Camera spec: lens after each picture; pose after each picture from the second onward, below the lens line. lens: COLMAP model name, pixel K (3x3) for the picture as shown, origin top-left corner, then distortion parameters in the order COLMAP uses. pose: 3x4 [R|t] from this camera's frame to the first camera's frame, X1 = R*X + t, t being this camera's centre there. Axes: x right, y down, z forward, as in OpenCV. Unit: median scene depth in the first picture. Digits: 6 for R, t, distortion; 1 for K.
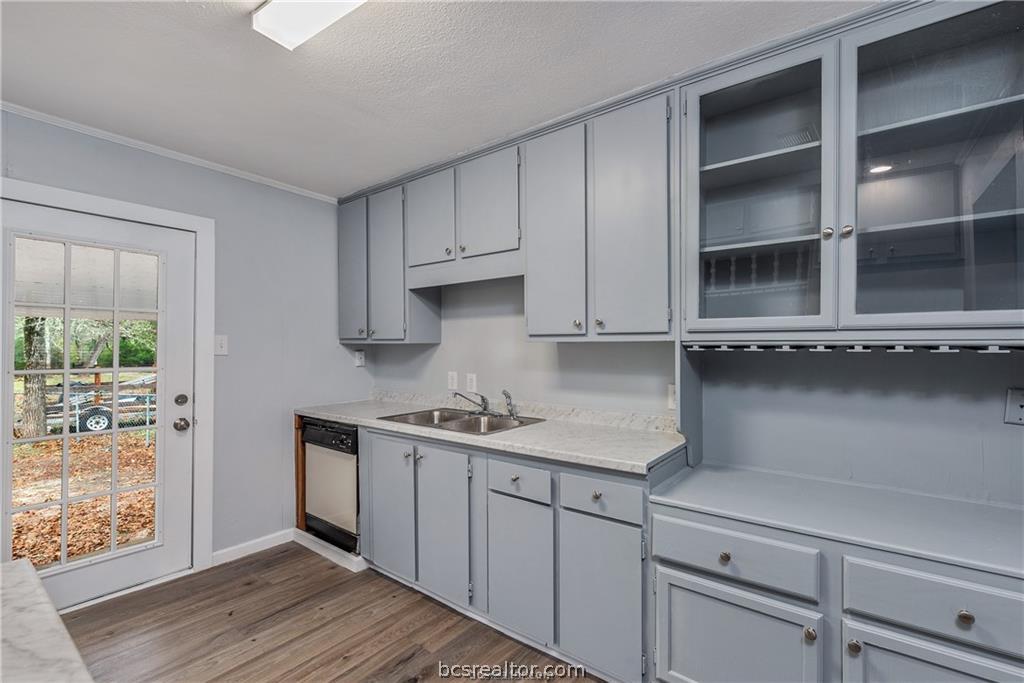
lens RADIAL K [[443.4, 0, 515.4], [0, 443.4, 346.5], [0, 0, 1]] dist [0.000636, 0.000213]
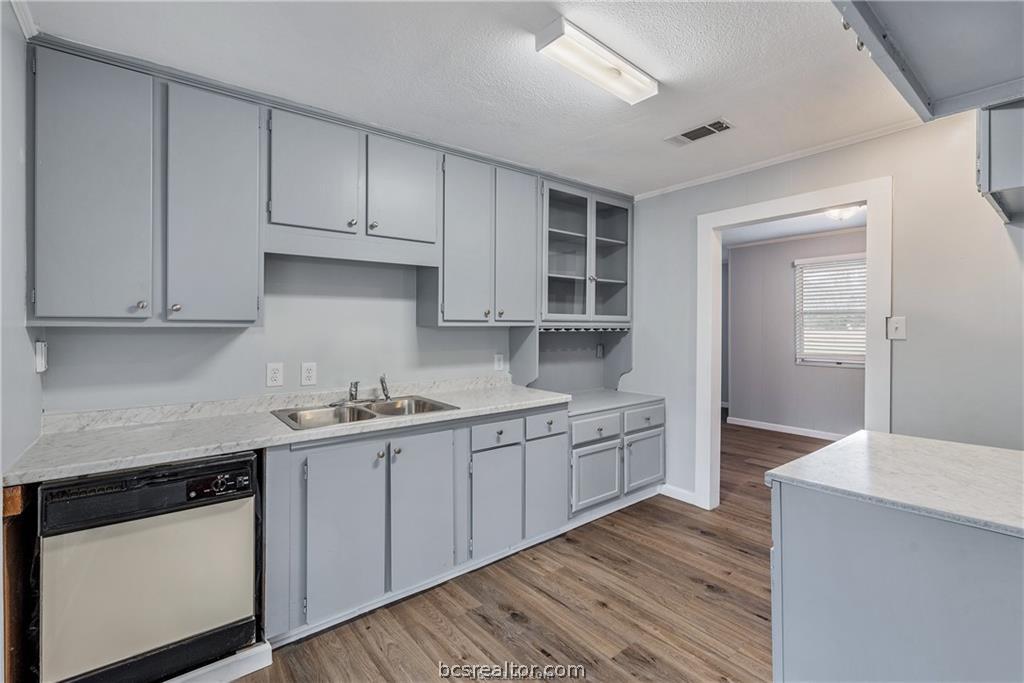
lens RADIAL K [[466.0, 0, 480.2], [0, 466.0, 323.4], [0, 0, 1]] dist [0.001201, 0.000145]
pose [[0.280928, 0.003408, 0.959723, -1.145523], [-0.000457, 0.999994, -0.003417, -0.013567], [-0.959729, 0.000522, 0.280928, 0.585481]]
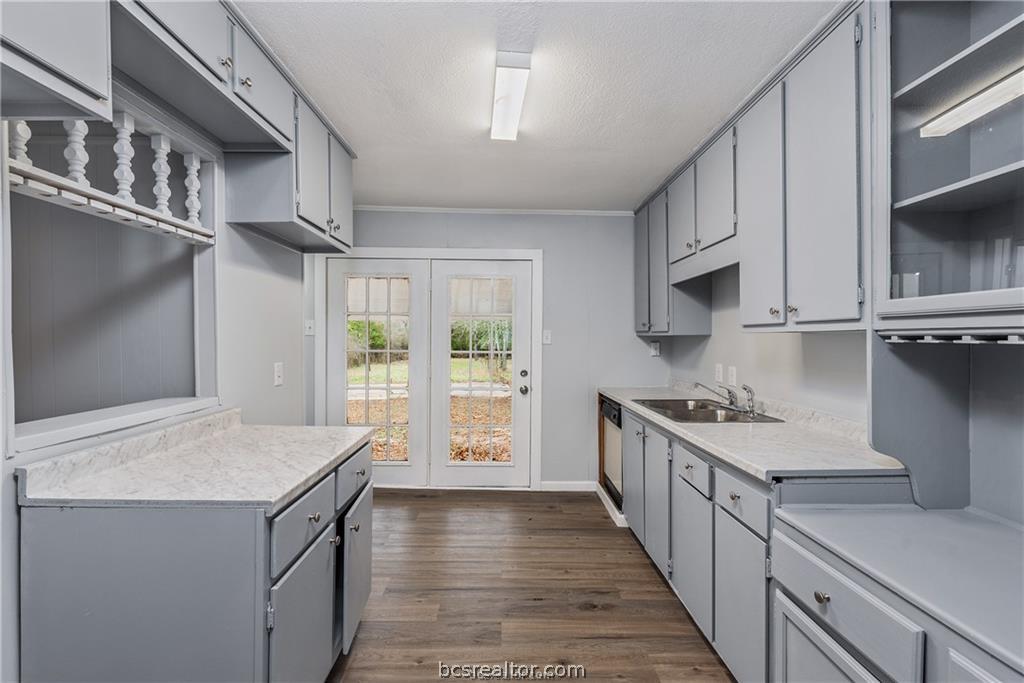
lens RADIAL K [[443.3, 0, 517.4], [0, 443.3, 342.5], [0, 0, 1]] dist [0.000274, -0.000005]
pose [[0.630154, 0.007770, -0.776432, 0.471296], [-0.002350, 0.999964, 0.008099, 0.003514], [0.776467, -0.003279, 0.630149, 0.042357]]
